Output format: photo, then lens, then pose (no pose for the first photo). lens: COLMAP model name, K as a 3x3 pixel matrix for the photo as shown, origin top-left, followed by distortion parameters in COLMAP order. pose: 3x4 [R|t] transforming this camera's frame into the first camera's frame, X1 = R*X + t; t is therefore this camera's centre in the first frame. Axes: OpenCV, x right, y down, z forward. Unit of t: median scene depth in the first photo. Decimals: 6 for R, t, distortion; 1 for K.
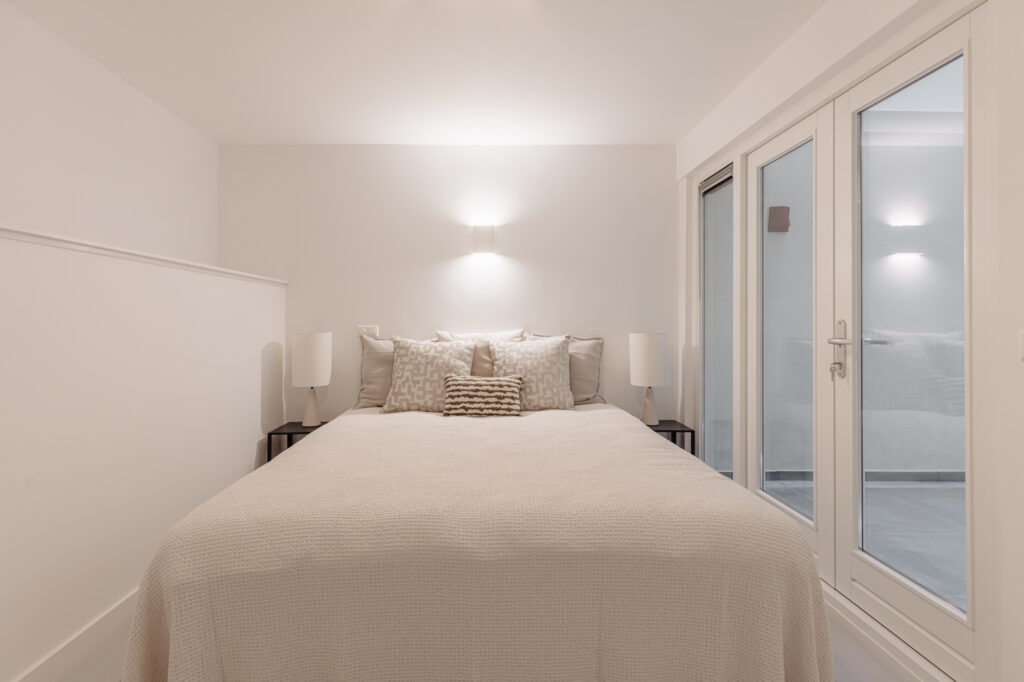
lens RADIAL K [[467.6, 0, 510.2], [0, 467.6, 326.3], [0, 0, 1]] dist [0.000403, 0.000031]
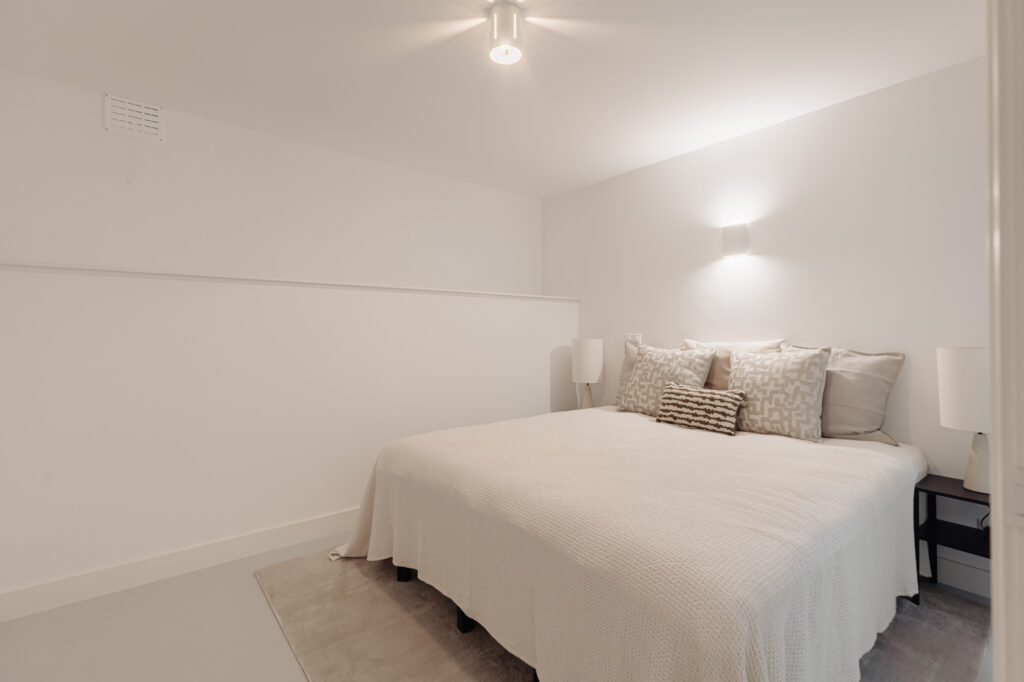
lens RADIAL K [[467.6, 0, 510.2], [0, 467.6, 326.3], [0, 0, 1]] dist [0.000403, 0.000031]
pose [[0.601623, -0.006441, -0.798754, 0.463950], [-0.009822, 0.999832, -0.015460, 0.001093], [0.798720, 0.017147, 0.601458, 0.114115]]
